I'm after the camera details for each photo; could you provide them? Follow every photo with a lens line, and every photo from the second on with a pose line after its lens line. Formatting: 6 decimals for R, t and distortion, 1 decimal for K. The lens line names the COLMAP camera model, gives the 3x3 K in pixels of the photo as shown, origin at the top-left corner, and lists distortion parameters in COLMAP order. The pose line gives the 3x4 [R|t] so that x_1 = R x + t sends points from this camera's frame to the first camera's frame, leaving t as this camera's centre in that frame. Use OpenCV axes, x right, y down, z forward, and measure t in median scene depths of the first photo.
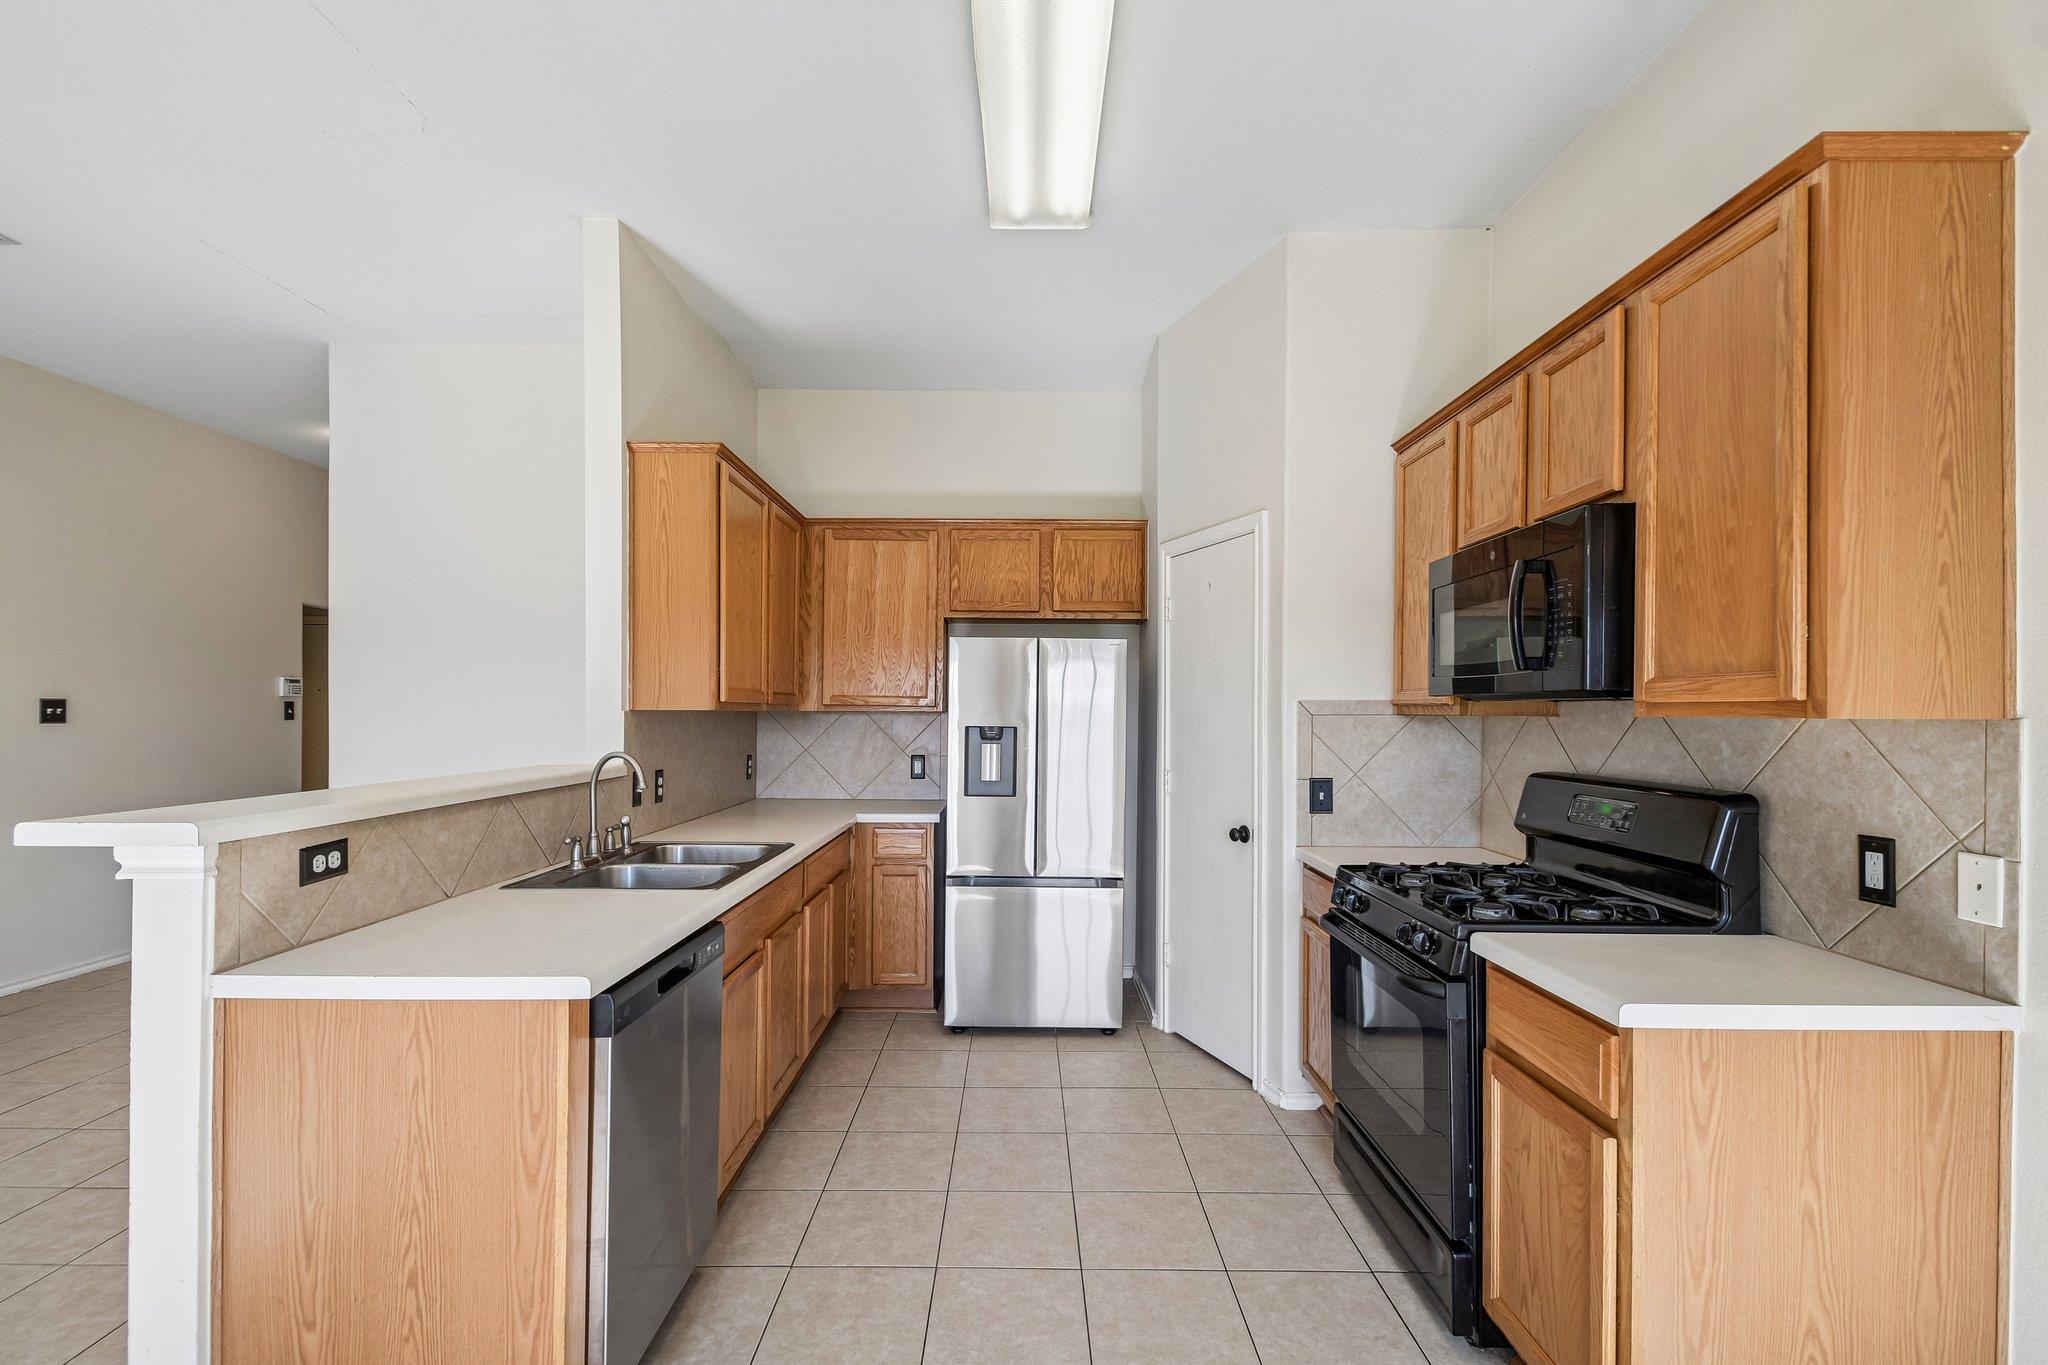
lens RADIAL K [[901.4, 0, 1020.1], [0, 901.4, 716.2], [0, 0, 1]] dist [0.022641, -0.012334]
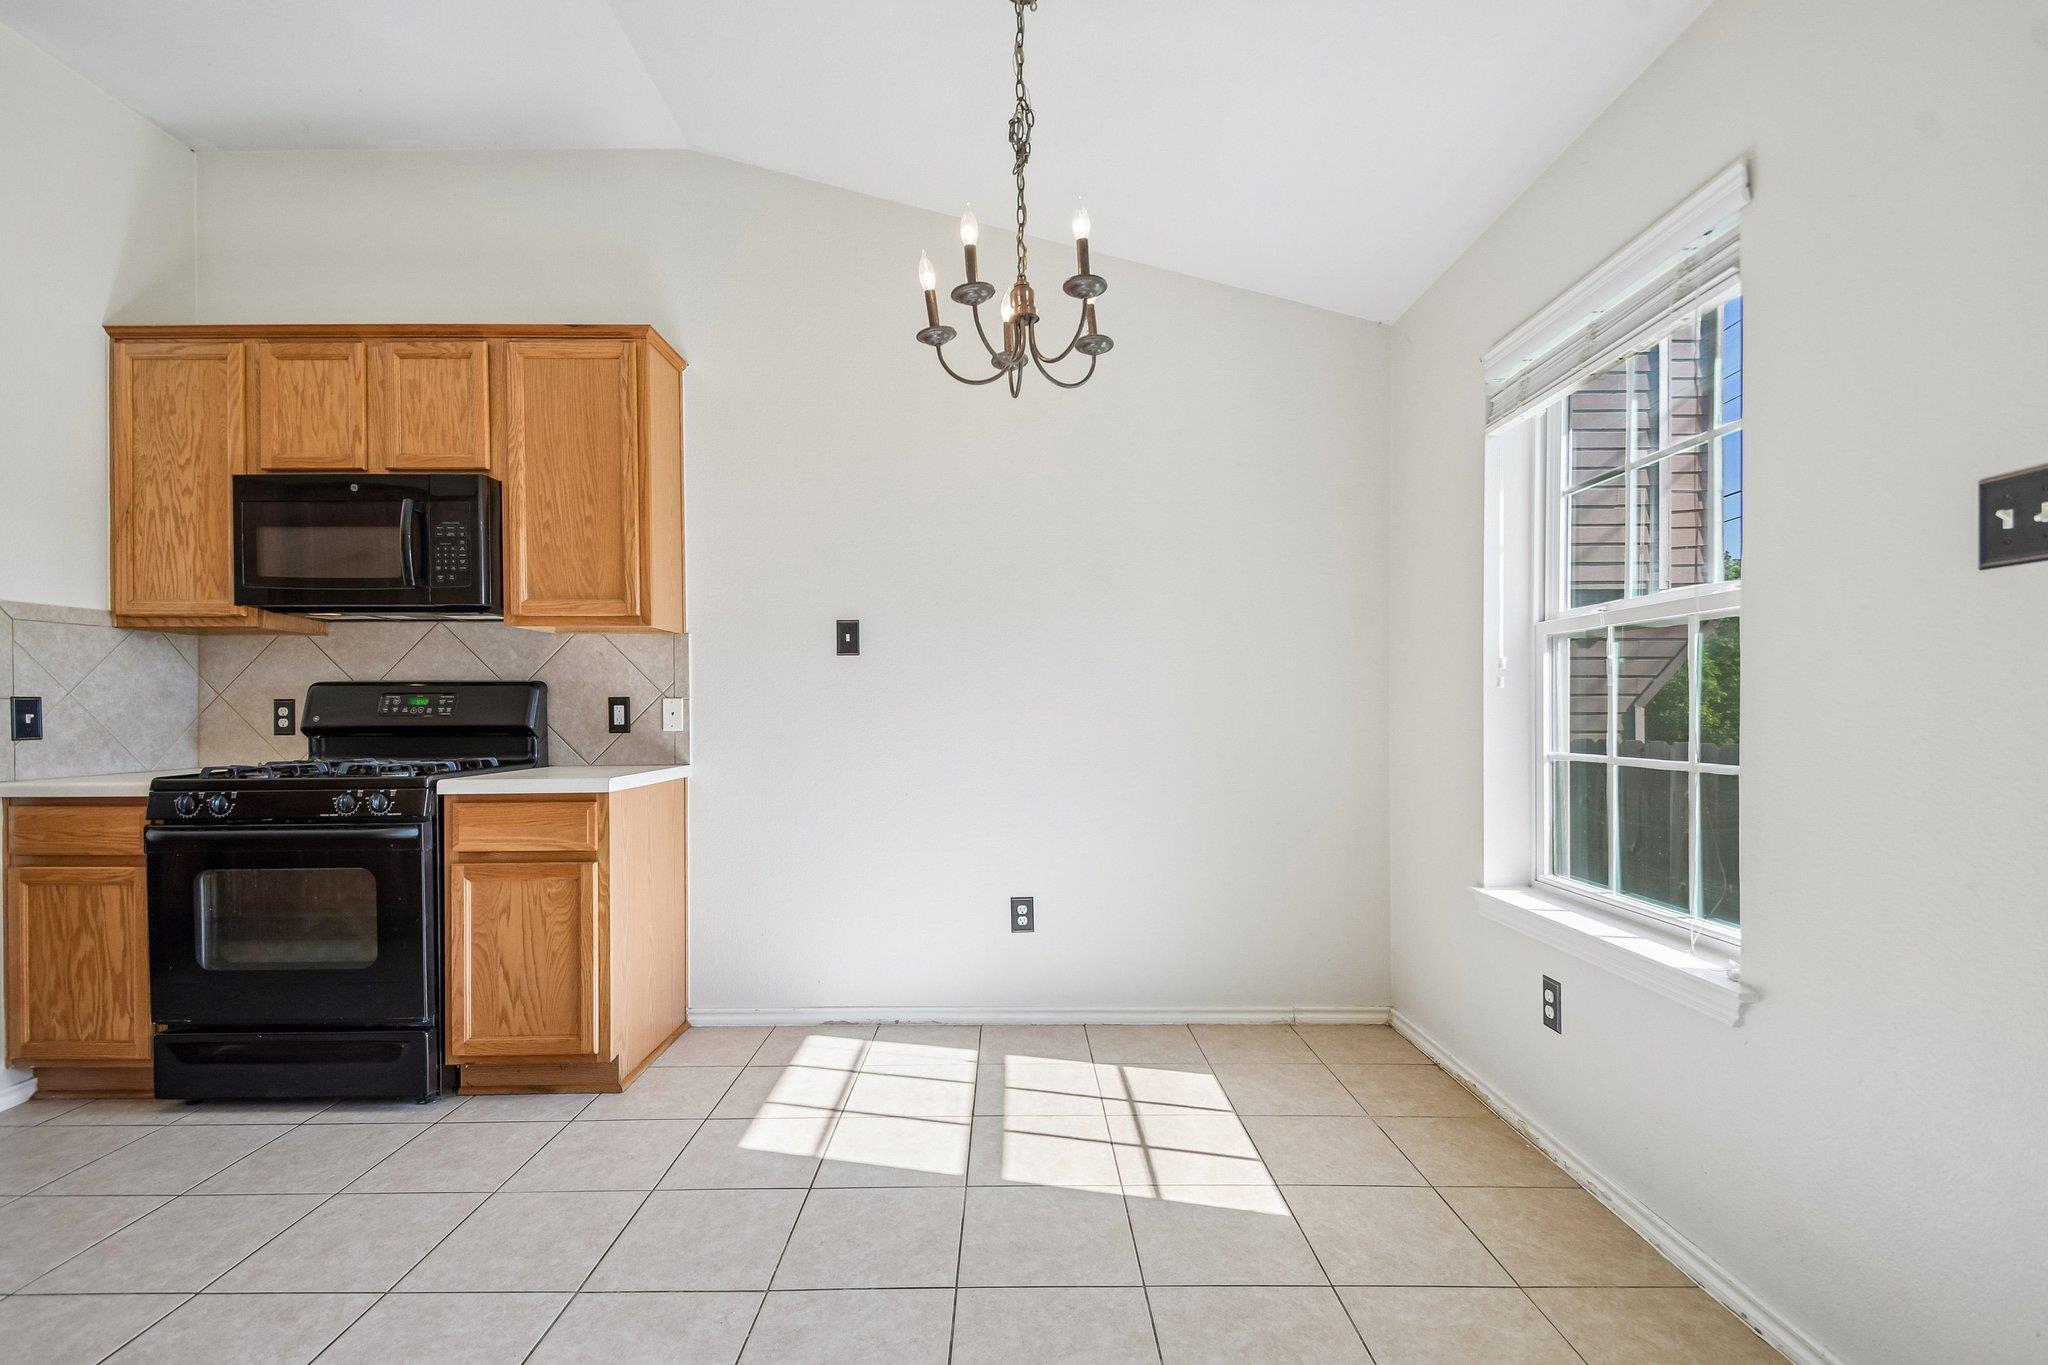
lens RADIAL K [[901.4, 0, 1016.7], [0, 901.4, 716.3], [0, 0, 1]] dist [0.022641, -0.012334]
pose [[-0.007859, -0.010340, 0.999916, -0.503477], [0.010423, 0.999891, 0.010421, 0.087806], [-0.999915, 0.010504, -0.007751, 0.108330]]
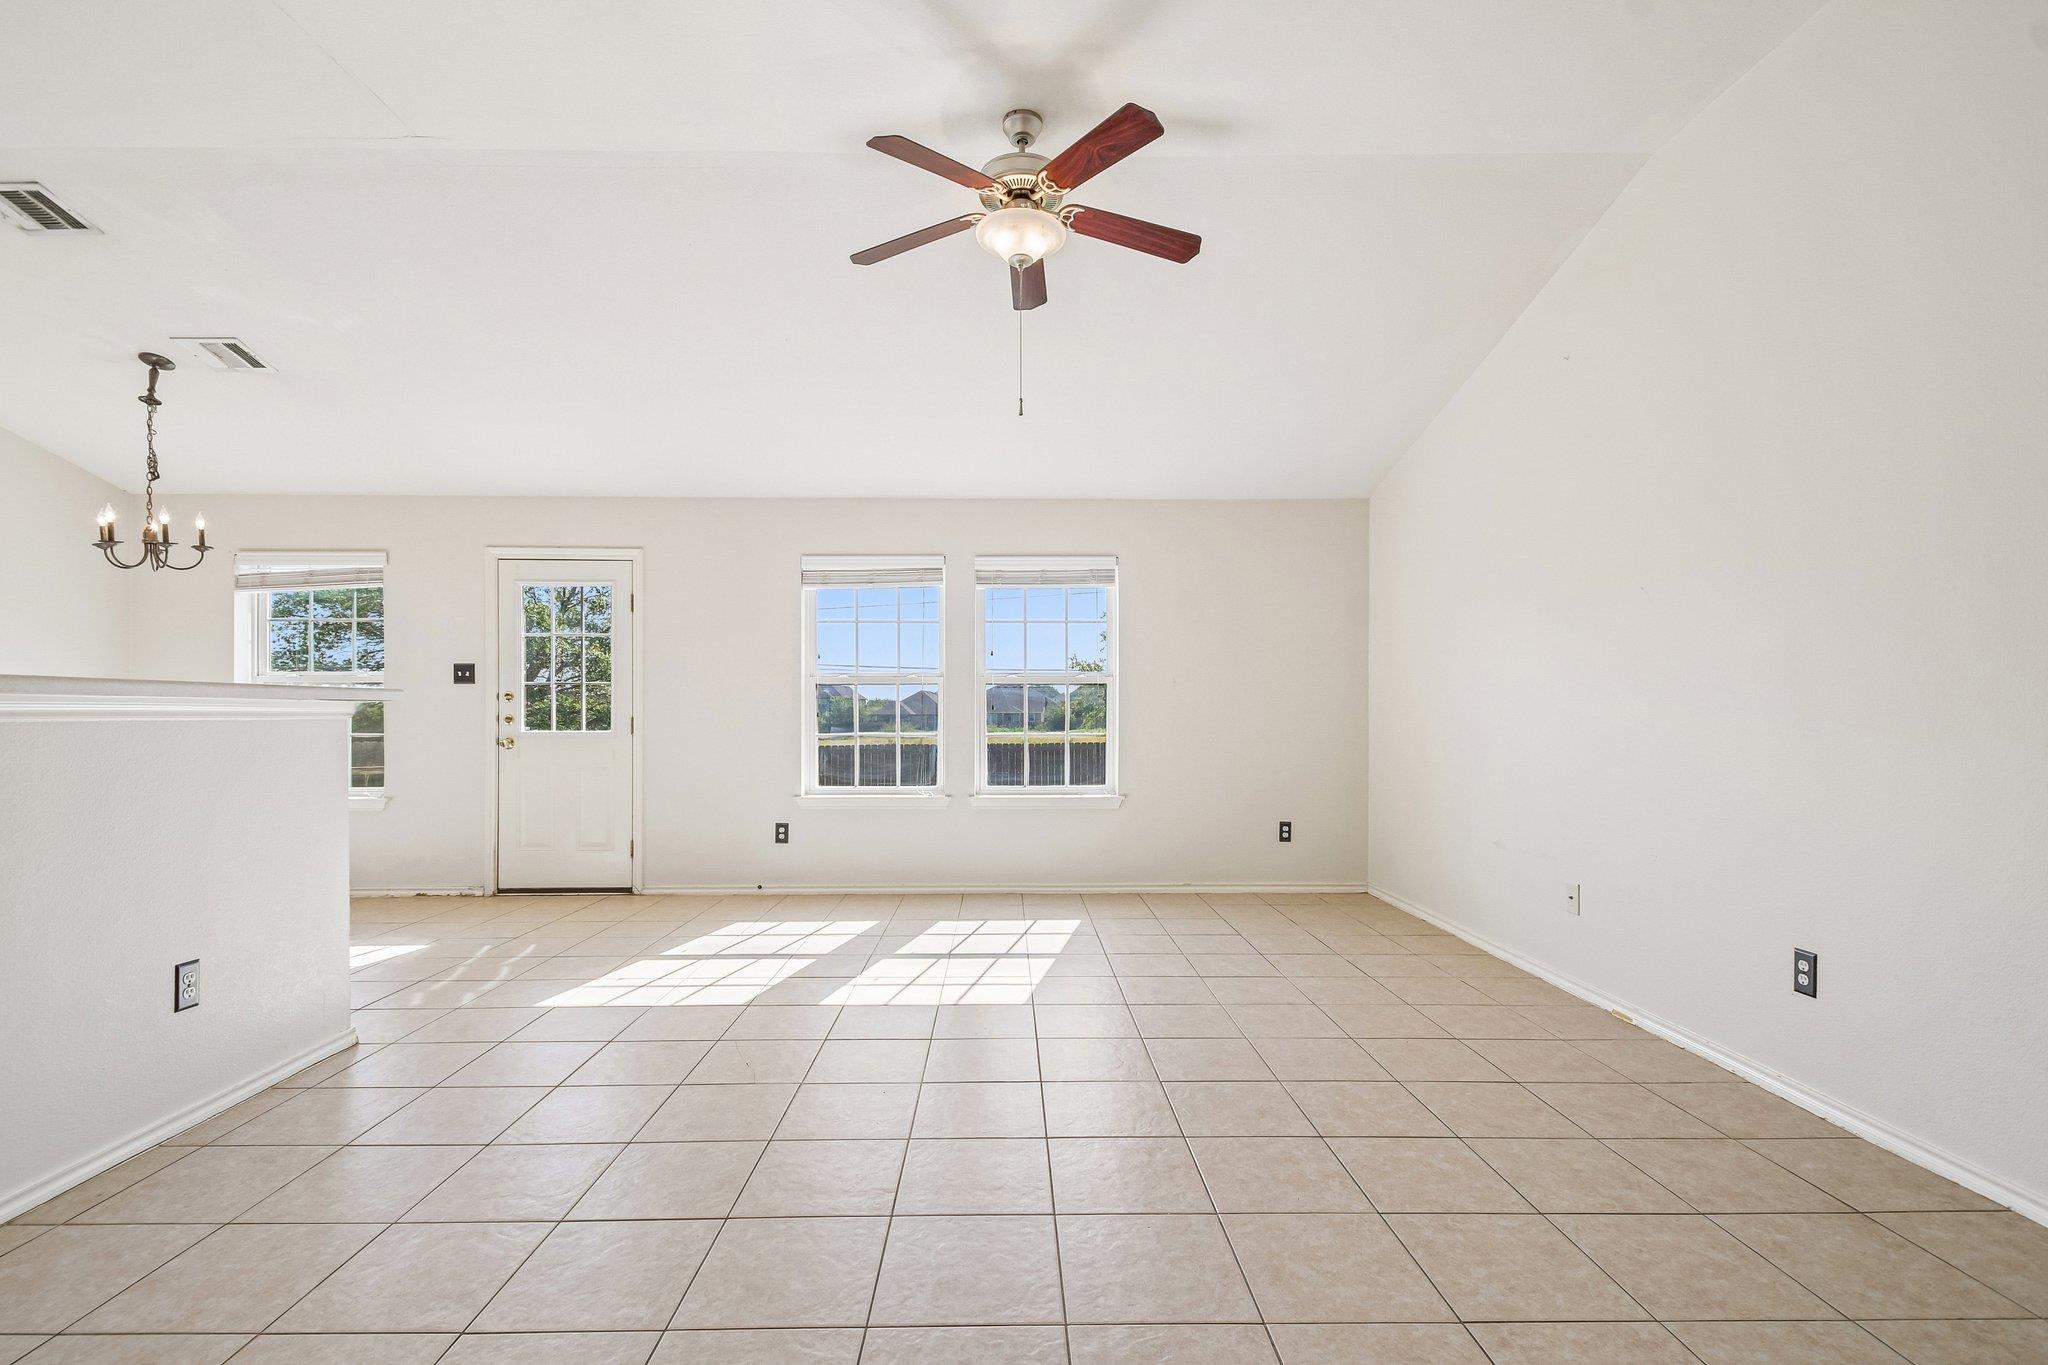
lens RADIAL K [[901.4, 0, 1017.3], [0, 901.4, 714.1], [0, 0, 1]] dist [0.022641, -0.012334]
pose [[-0.999825, -0.004513, -0.018139, -1.175472], [-0.004648, 0.999961, 0.007449, 0.072403], [0.018104, 0.007532, -0.999808, 1.473544]]
